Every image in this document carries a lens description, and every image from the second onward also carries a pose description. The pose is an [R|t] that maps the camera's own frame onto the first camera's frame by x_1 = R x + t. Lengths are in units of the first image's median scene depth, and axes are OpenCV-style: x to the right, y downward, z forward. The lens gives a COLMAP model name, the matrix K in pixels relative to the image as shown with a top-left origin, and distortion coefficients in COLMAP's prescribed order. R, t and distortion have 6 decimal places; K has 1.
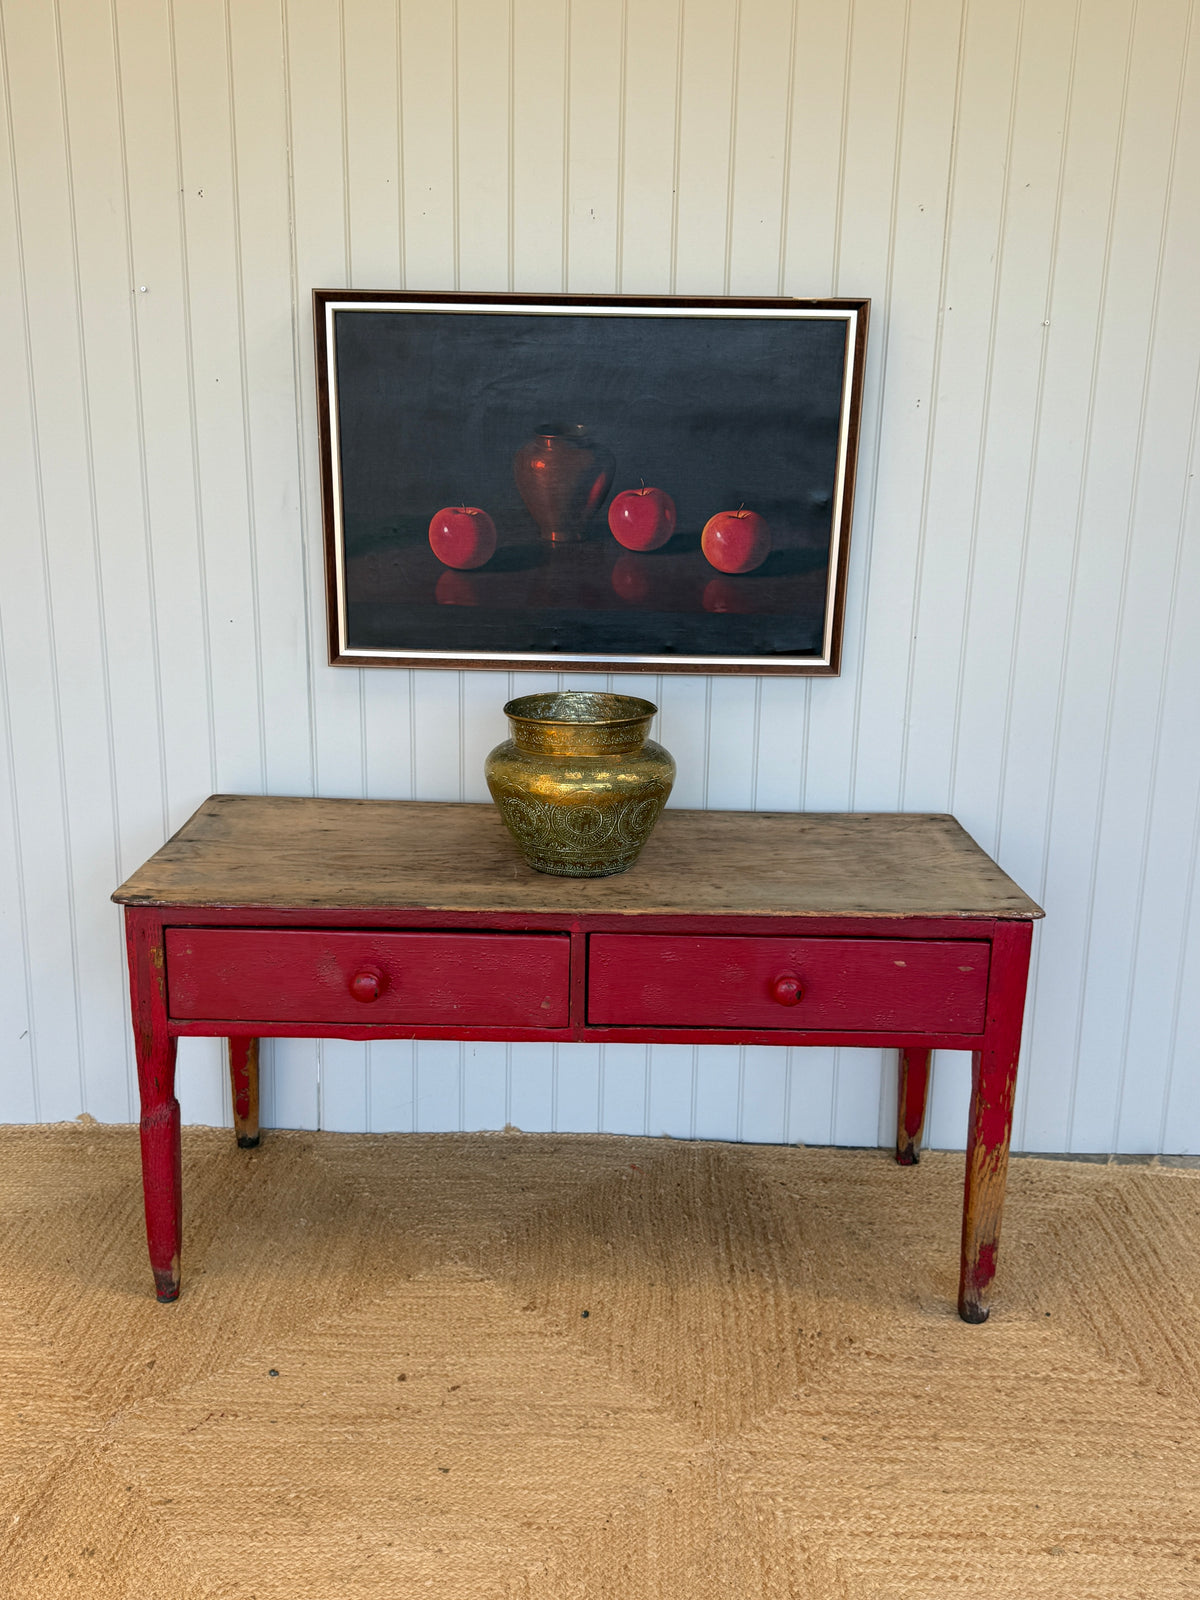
lens RADIAL K [[1325.8, 0, 605.0], [0, 1325.8, 801.2], [0, 0, 1]] dist [0.092155, -0.150598]
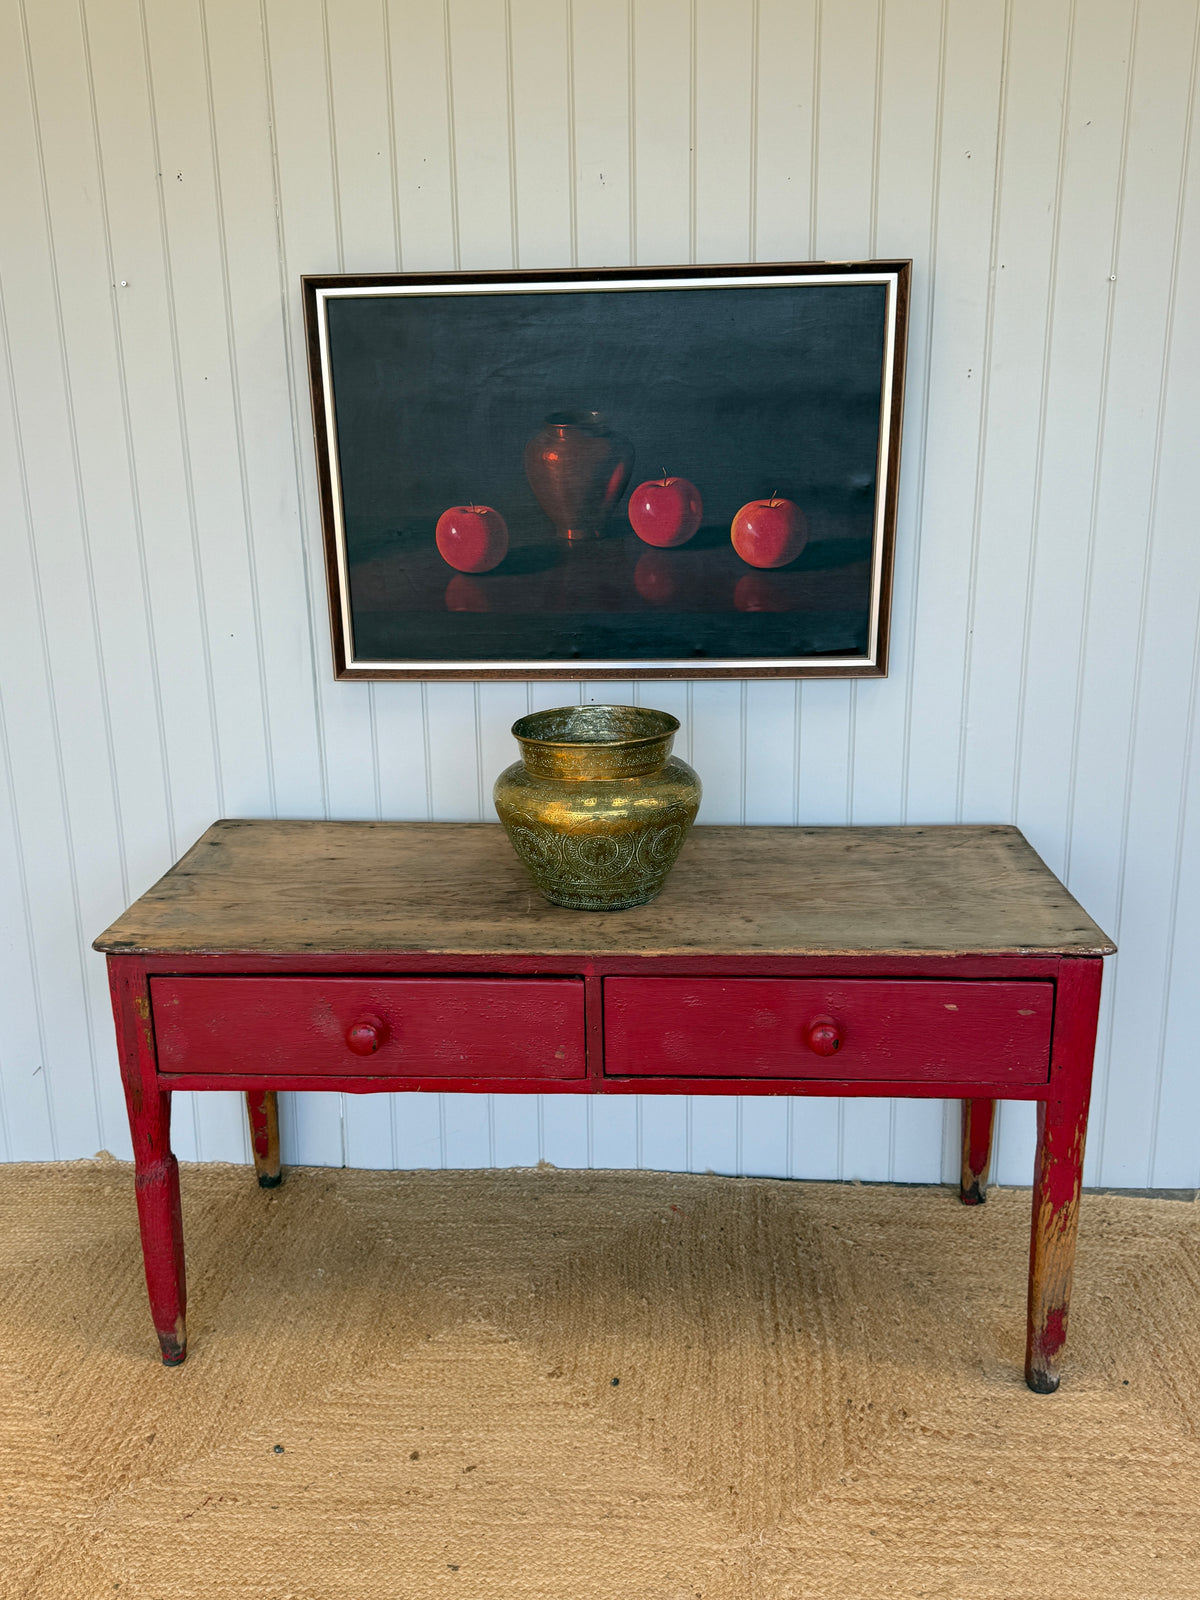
lens RADIAL K [[1325.8, 0, 606.7], [0, 1325.8, 807.2], [0, 0, 1]] dist [0.092155, -0.150598]
pose [[0.998090, -0.019804, -0.058517, 0.041162], [0.021249, 0.999482, 0.024189, -0.035480], [0.058008, -0.025387, 0.997993, 0.085527]]
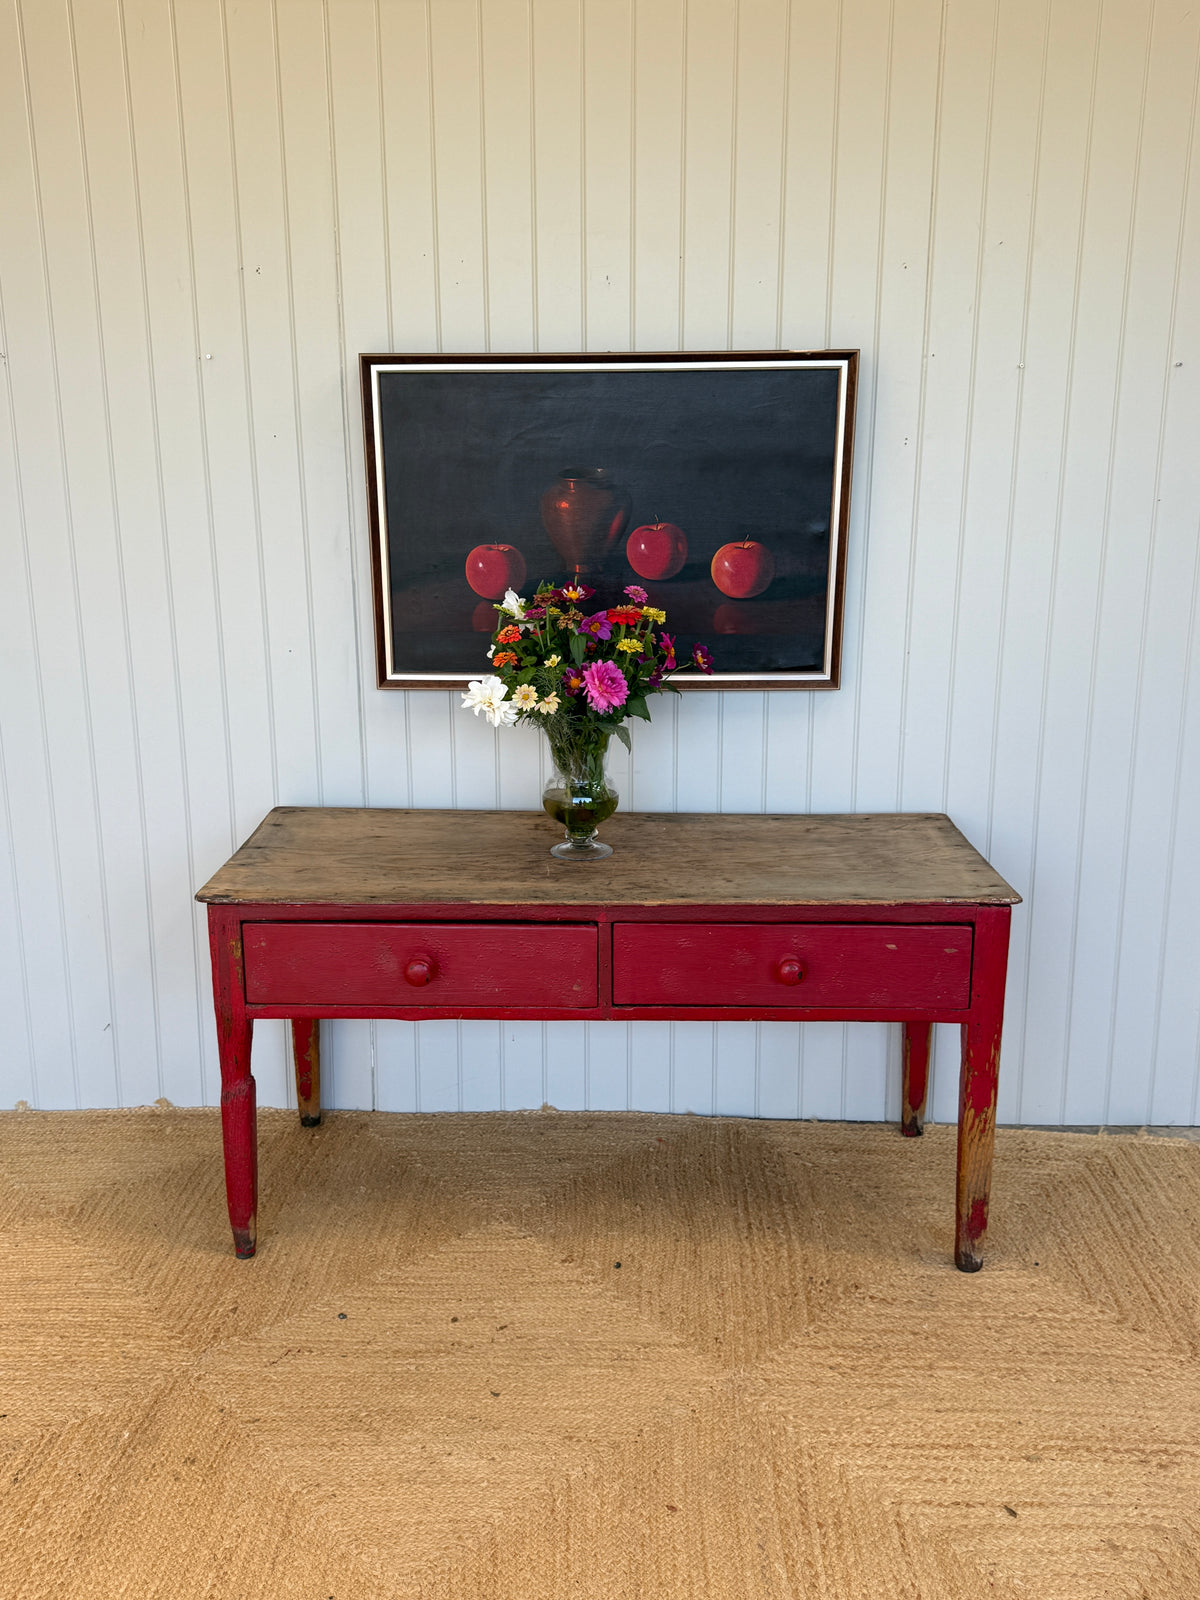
lens RADIAL K [[1325.8, 0, 598.0], [0, 1325.8, 801.2], [0, 0, 1]] dist [0.092155, -0.150598]
pose [[0.999482, -0.016986, -0.027345, 0.006101], [0.016732, 0.999815, -0.009514, 0.006211], [0.027501, 0.009052, 0.999581, -0.117281]]
